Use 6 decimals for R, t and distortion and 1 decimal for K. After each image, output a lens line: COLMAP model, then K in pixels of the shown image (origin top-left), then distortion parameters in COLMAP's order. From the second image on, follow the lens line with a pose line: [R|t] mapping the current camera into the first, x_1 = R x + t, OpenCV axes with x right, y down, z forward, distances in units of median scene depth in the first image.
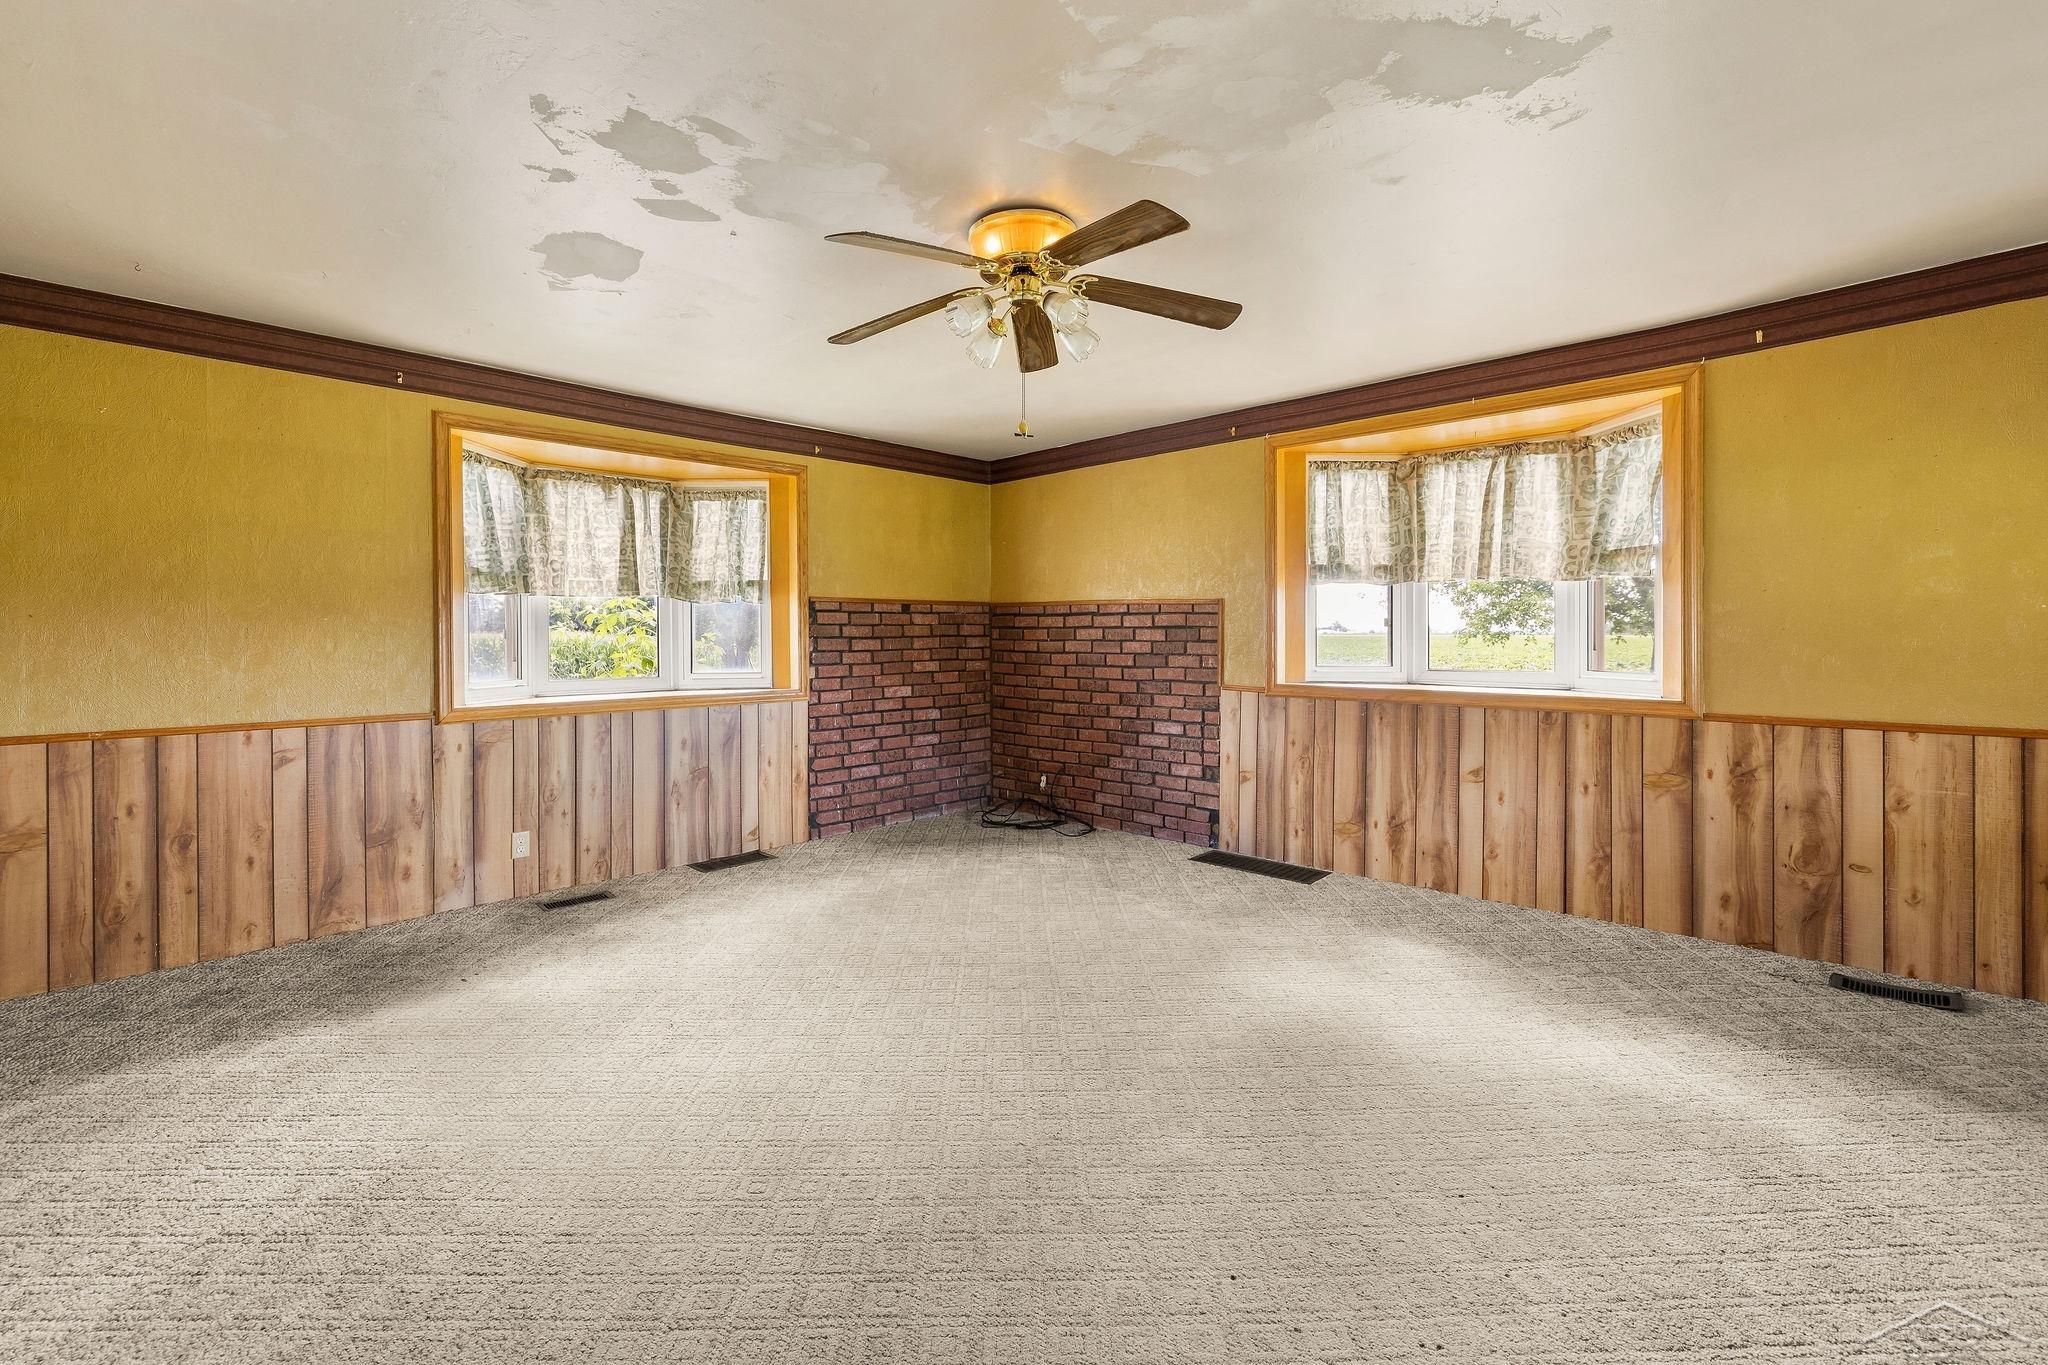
lens RADIAL K [[876.8, 0, 1041.7], [0, 876.8, 630.4], [0, 0, 1]] dist [-0.001201, -0.000144]
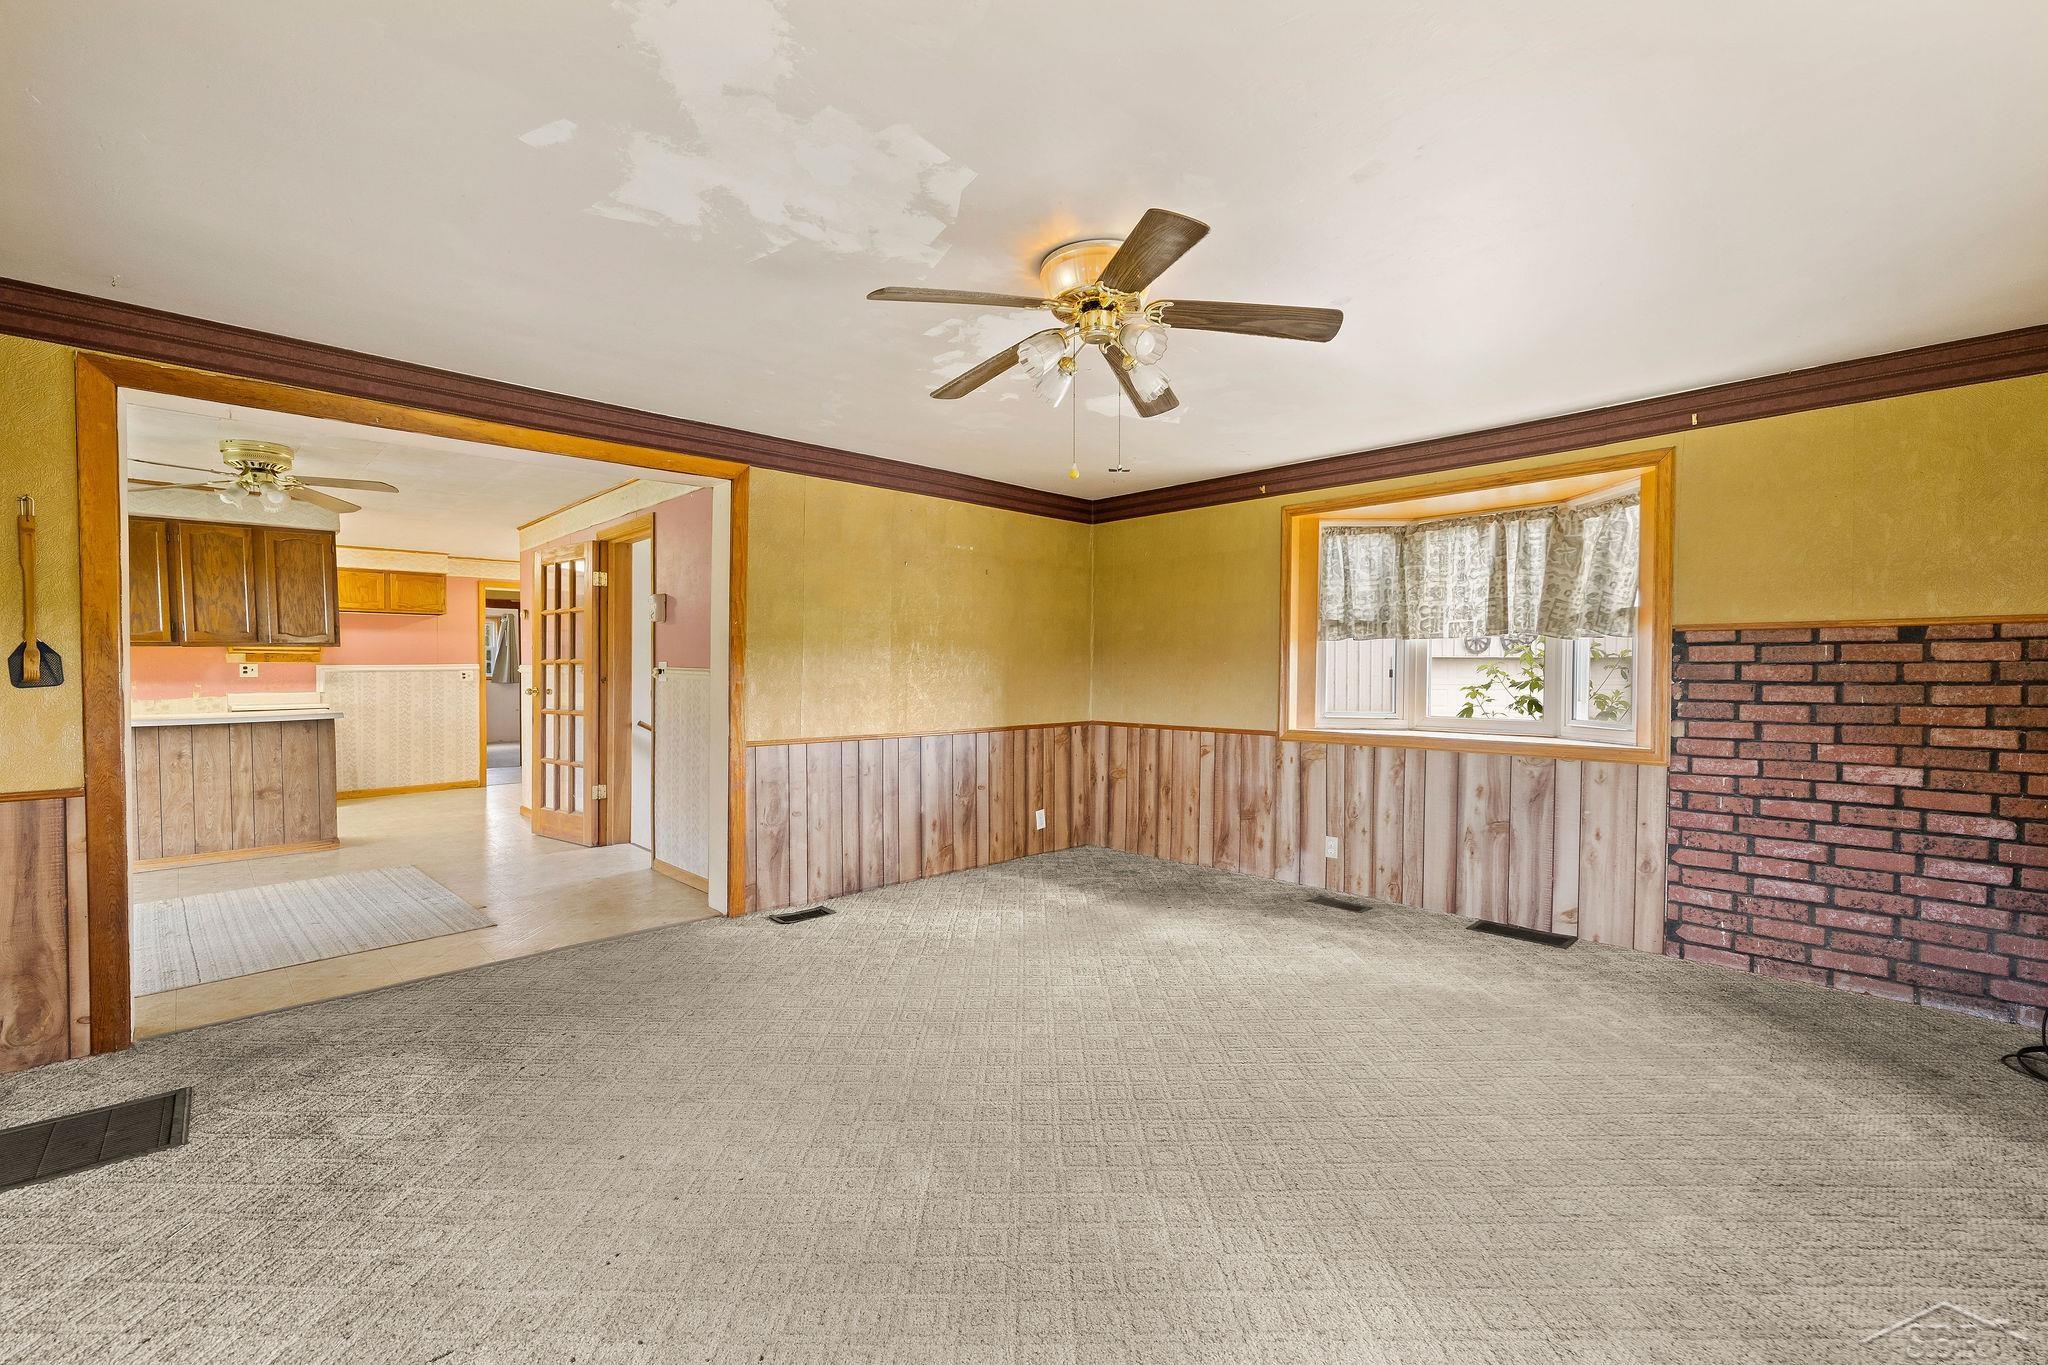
lens RADIAL K [[876.8, 0, 1028.6], [0, 876.8, 676.8], [0, 0, 1]] dist [-0.001201, -0.000144]
pose [[-0.040416, 0.010667, -0.999126, 0.551667], [0.000293, 0.999943, 0.010664, -0.003760], [0.999183, 0.000138, -0.040417, 0.551485]]
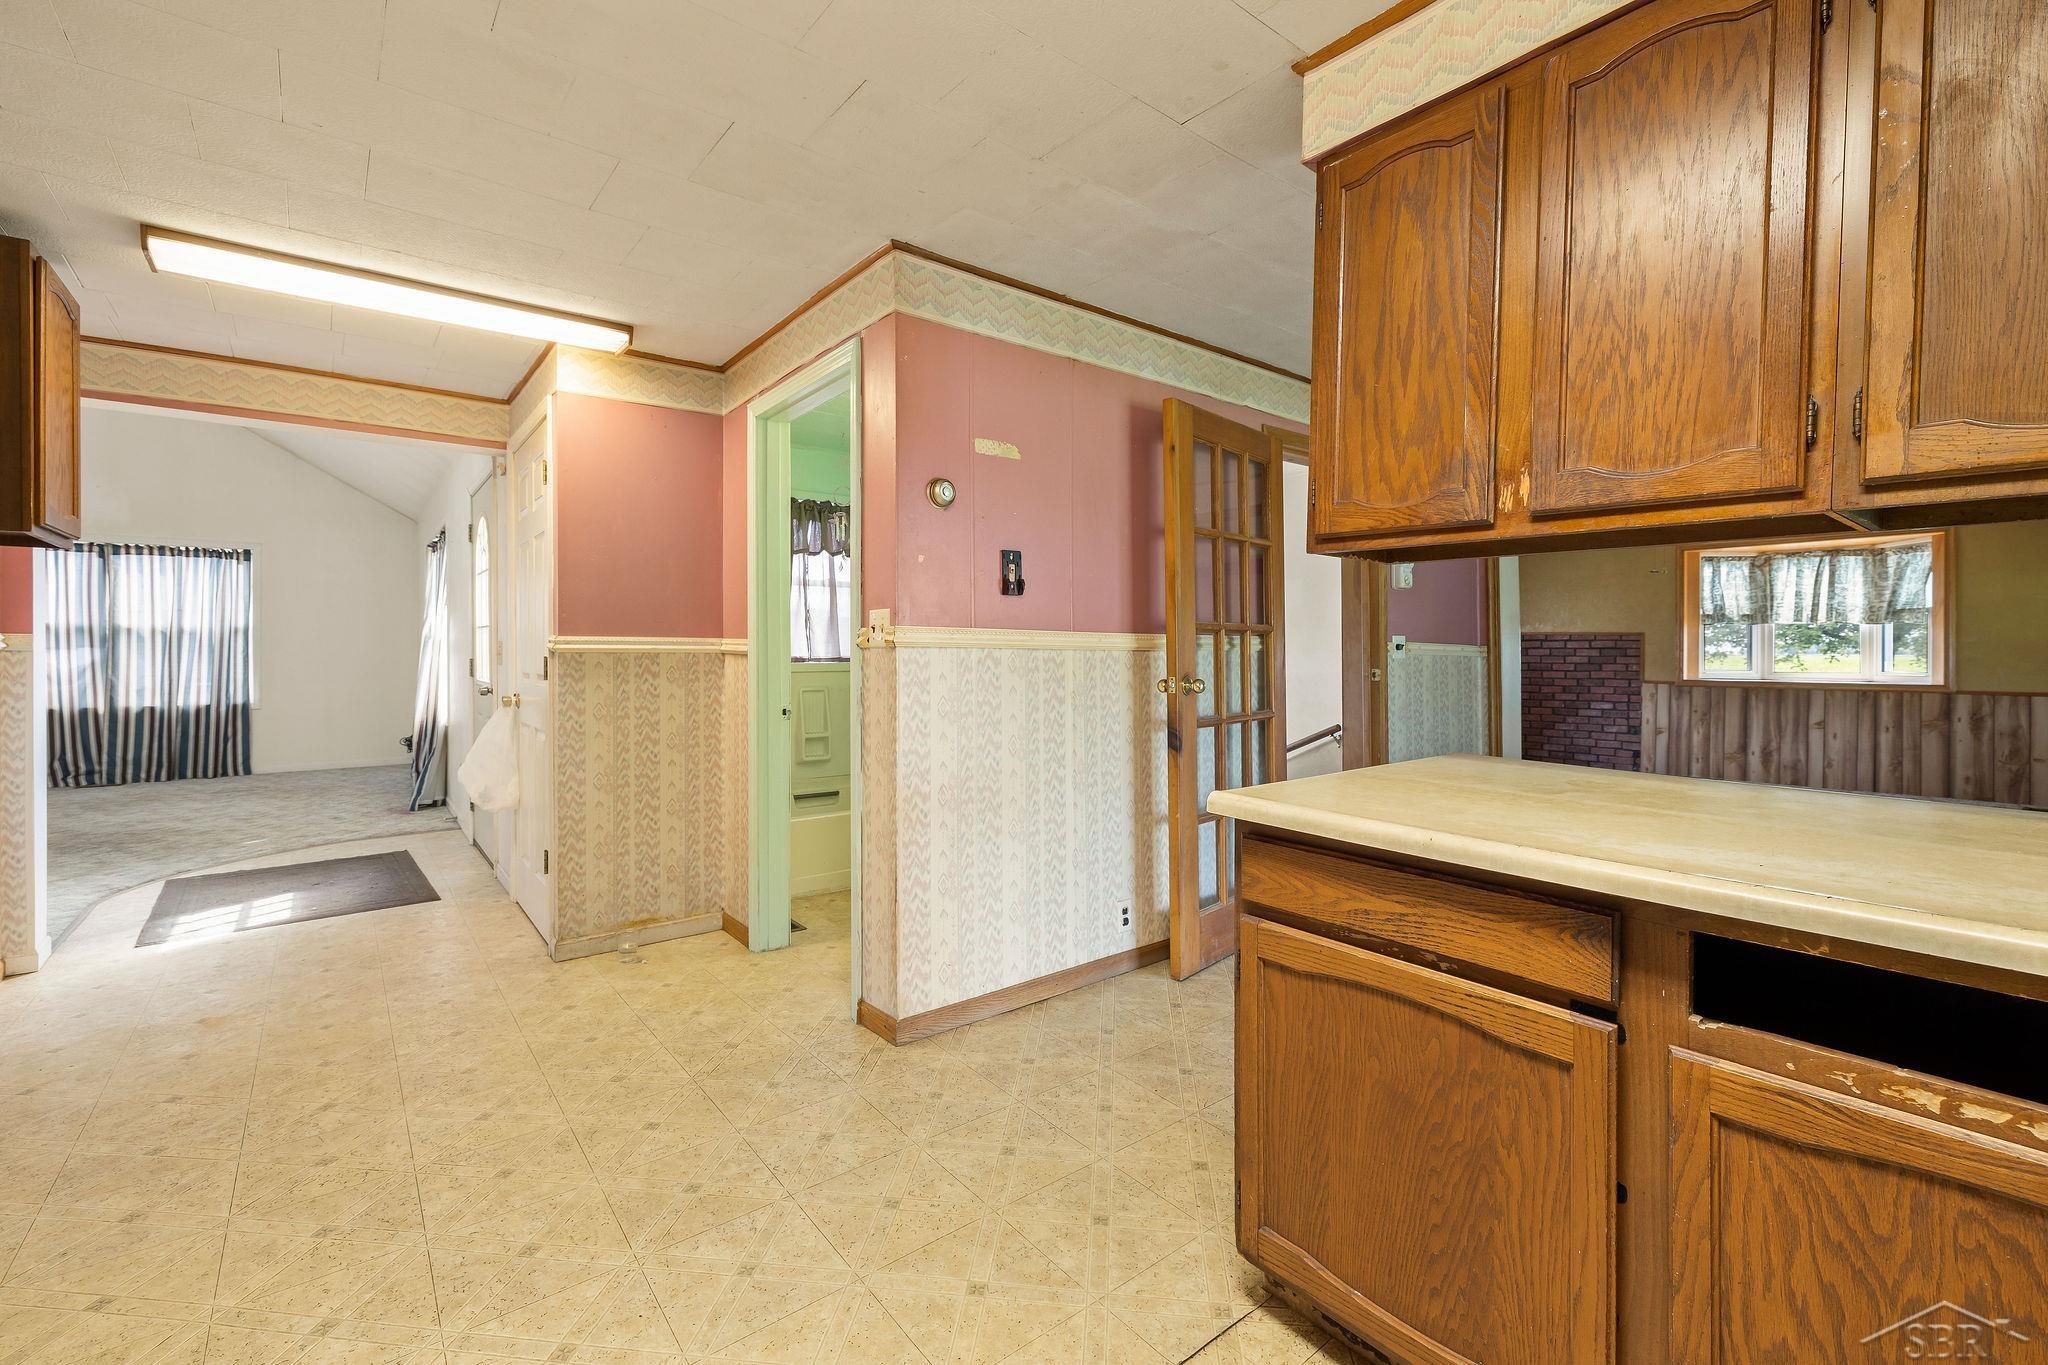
lens RADIAL K [[876.8, 0, 1025.6], [0, 876.8, 654.9], [0, 0, 1]] dist [-0.001201, -0.000144]
pose [[0.991366, 0.004791, -0.131036, -0.937811], [-0.004214, 0.999980, 0.004682, 0.007586], [0.131056, -0.004089, 0.991367, -1.088969]]
